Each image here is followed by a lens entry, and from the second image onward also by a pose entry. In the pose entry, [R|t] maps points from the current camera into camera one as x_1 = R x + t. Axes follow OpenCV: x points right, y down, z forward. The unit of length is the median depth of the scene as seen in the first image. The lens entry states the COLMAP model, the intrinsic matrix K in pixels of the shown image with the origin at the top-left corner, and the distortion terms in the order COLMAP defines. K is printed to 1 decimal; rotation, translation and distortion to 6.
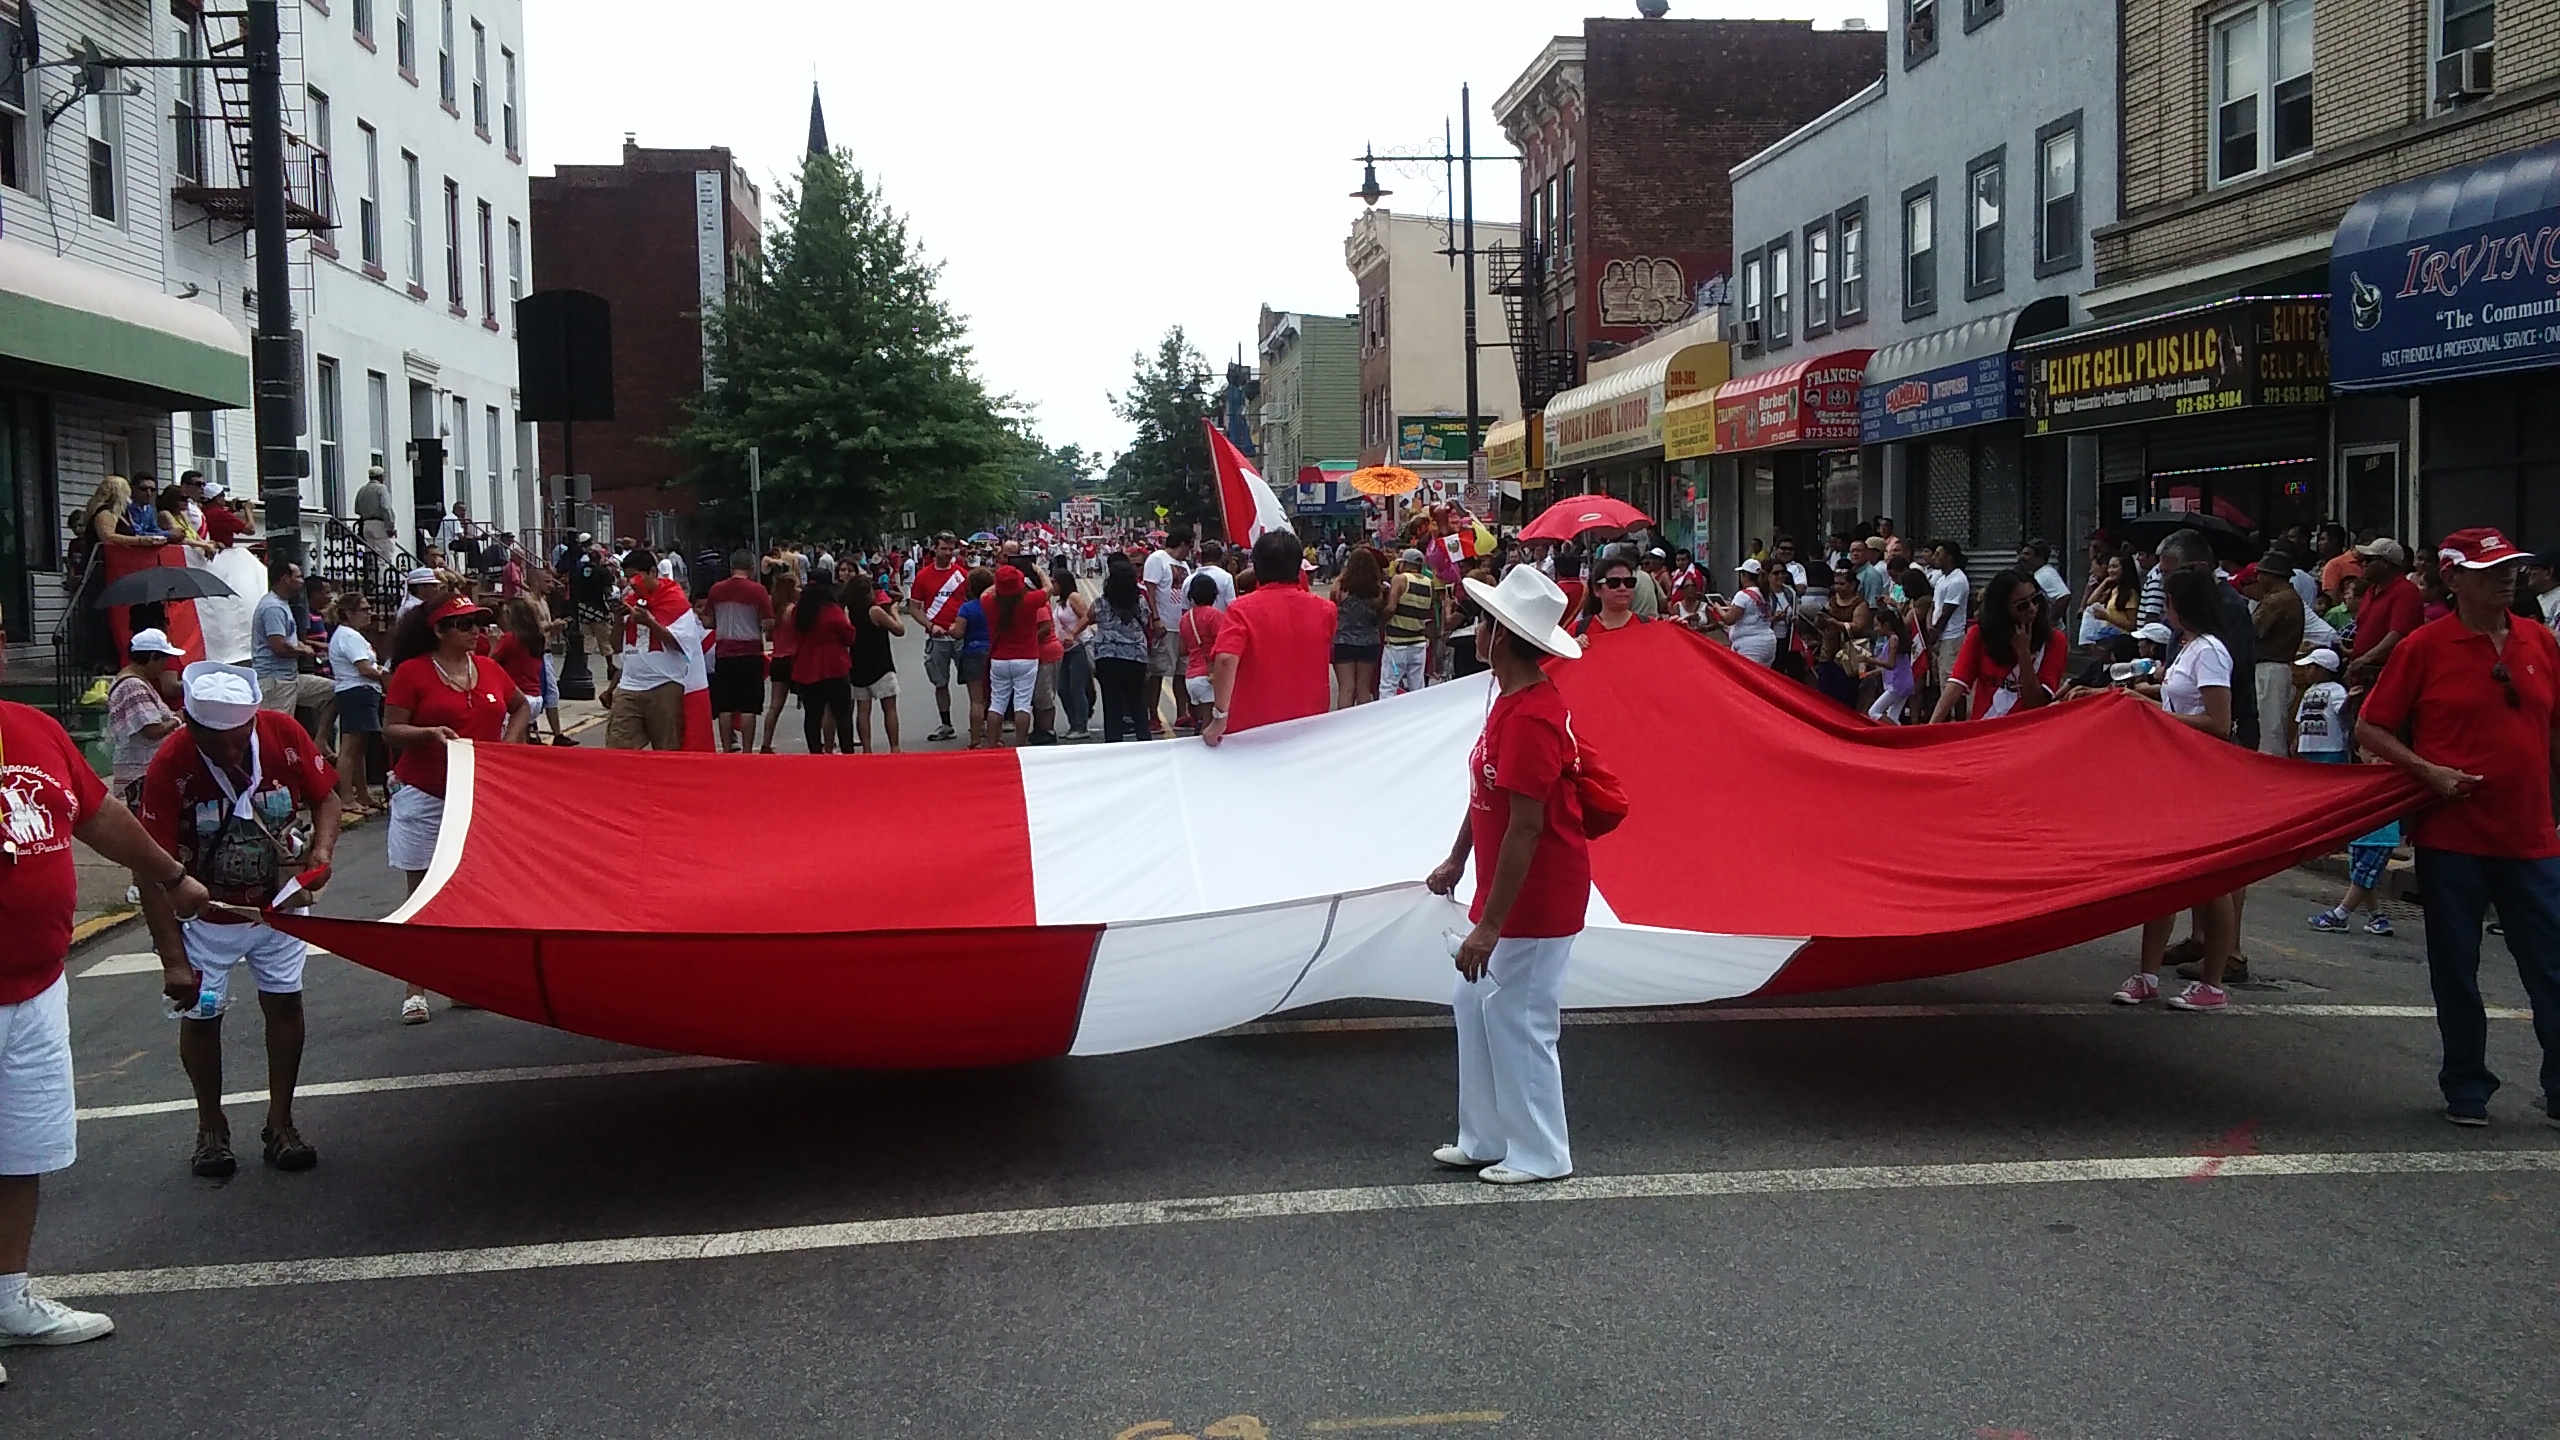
lens RADIAL K [[2238.8, 0, 1280.1], [0, 2238.8, 720.8], [0, 0, 1]] dist [-0.011649, -0.008050]
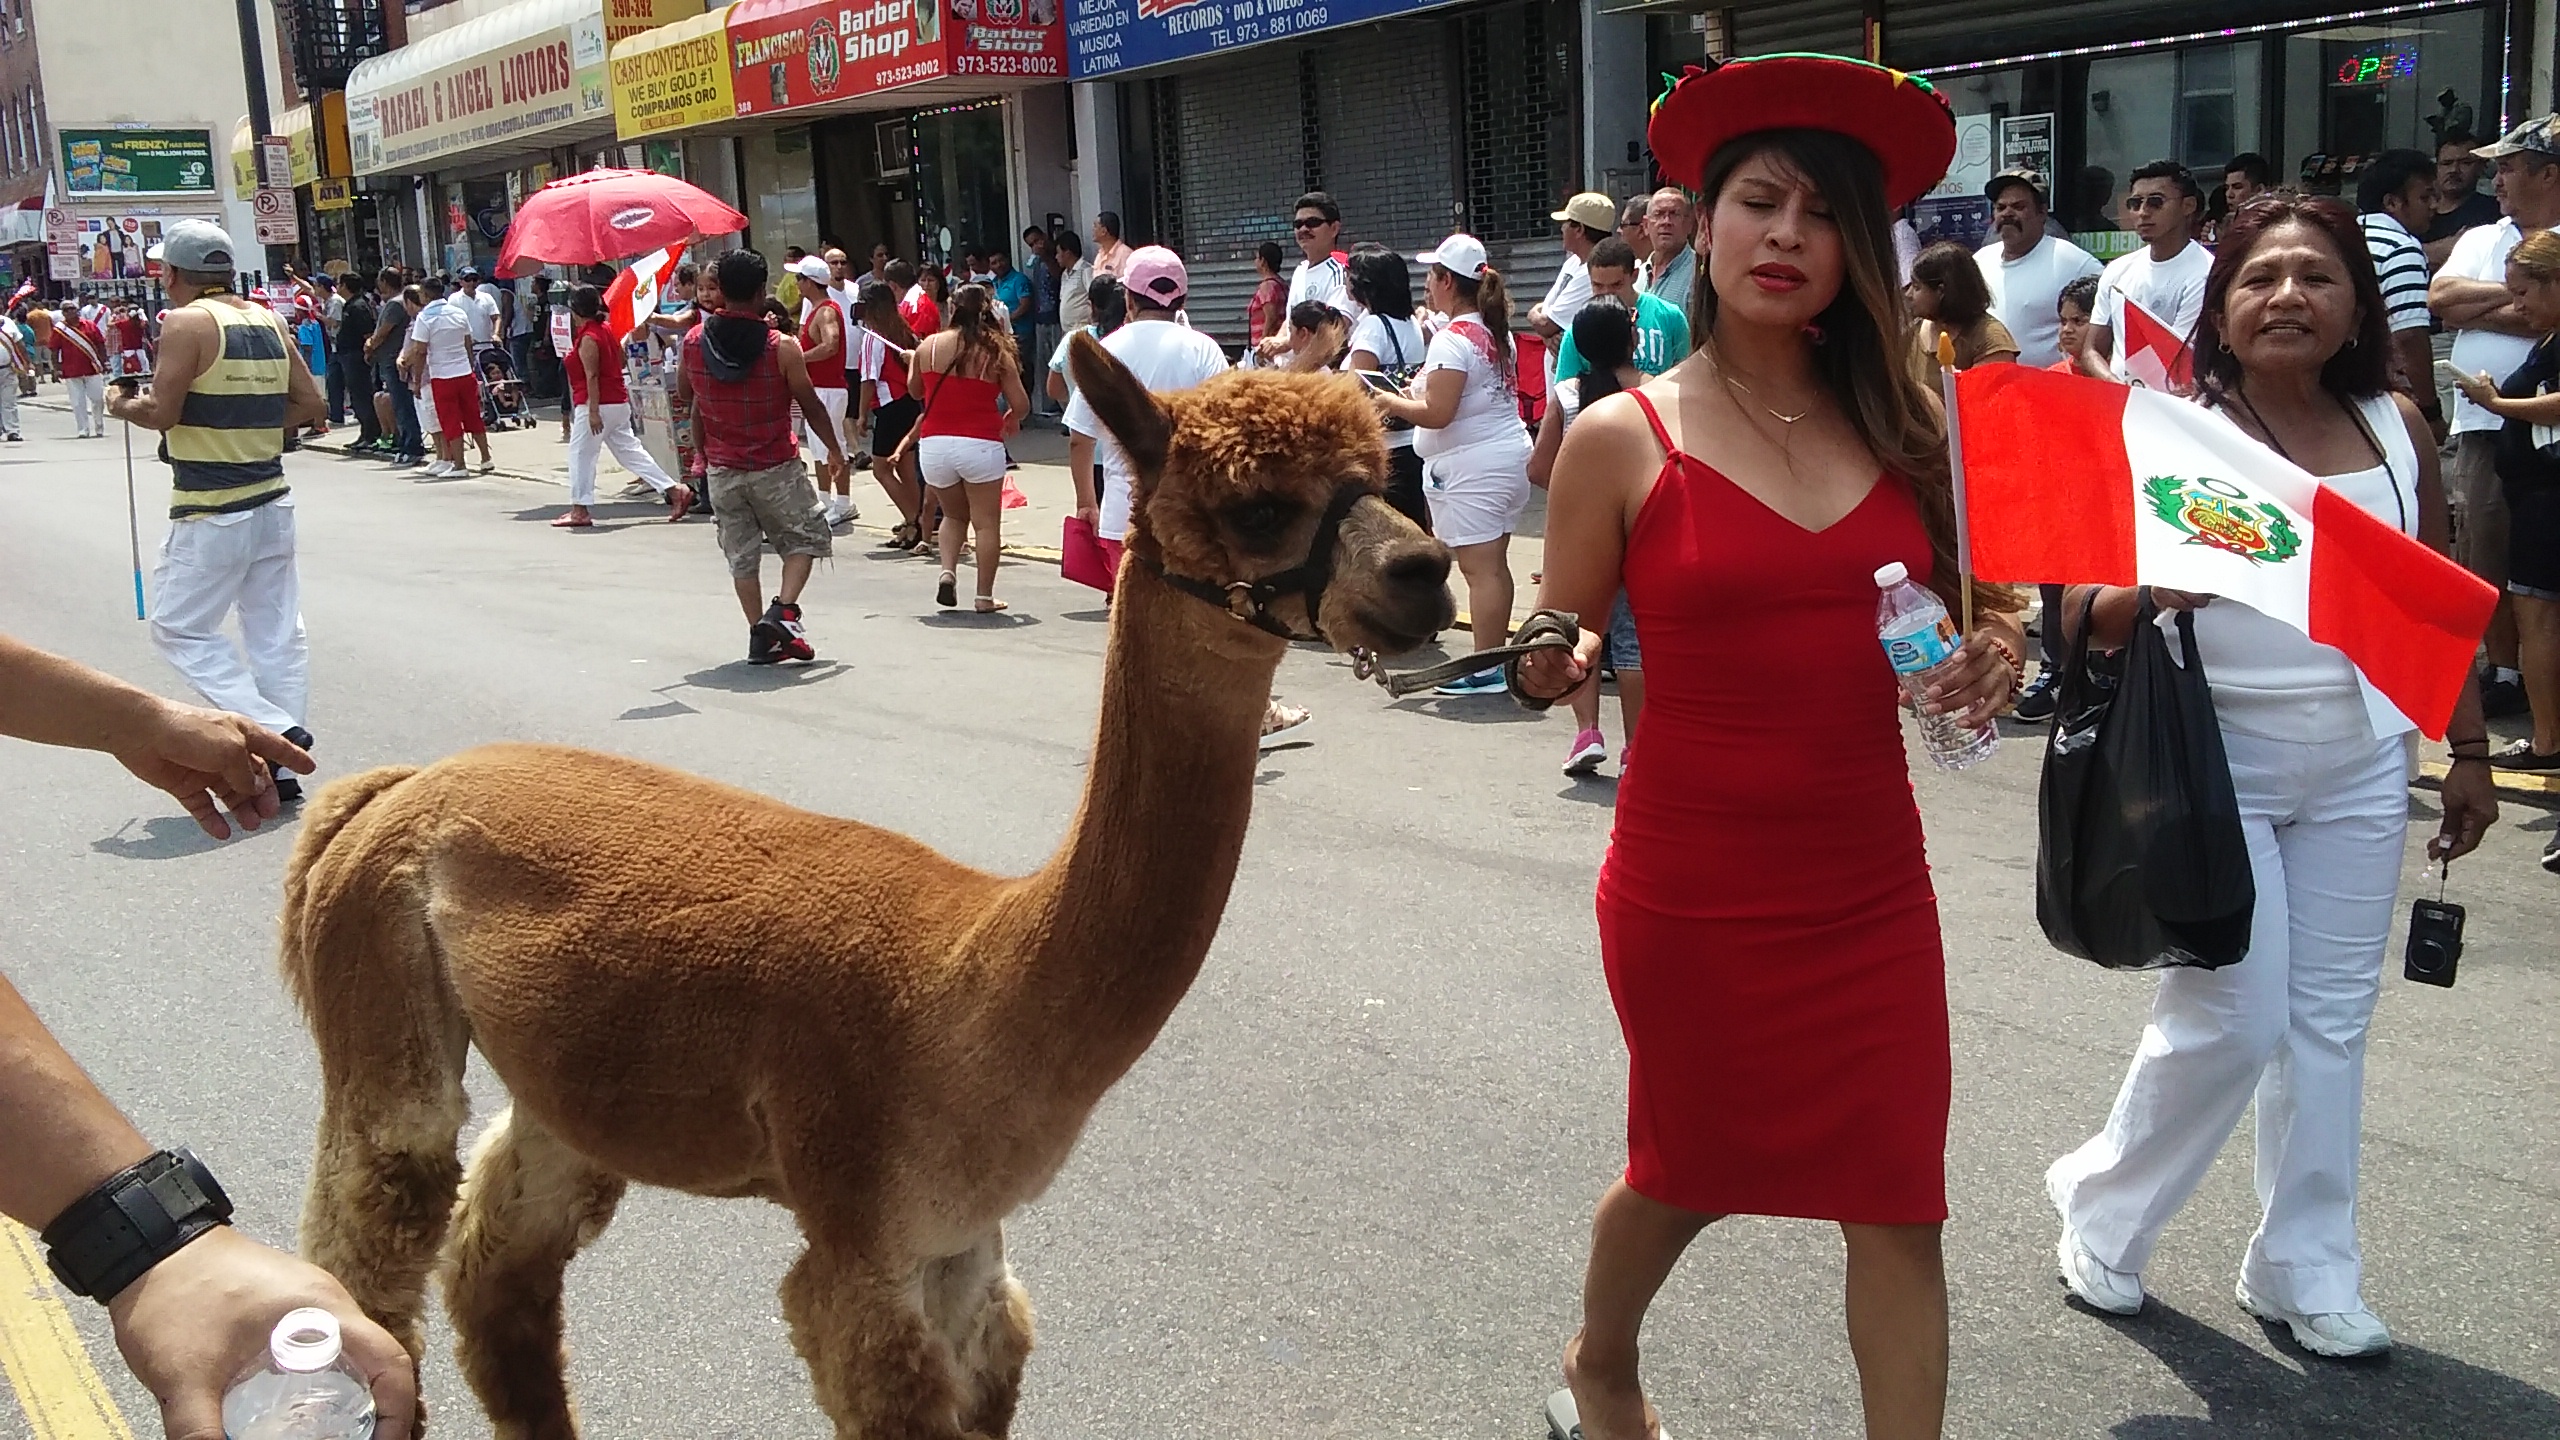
lens RADIAL K [[2238.8, 0, 1278.9], [0, 2238.8, 720.0], [0, 0, 1]] dist [-0.011649, -0.008050]
pose [[0.849498, -0.121435, 0.513426, -0.010436], [0.066703, 0.990062, 0.123804, -0.021101], [-0.523358, -0.070924, 0.849156, 0.358933]]
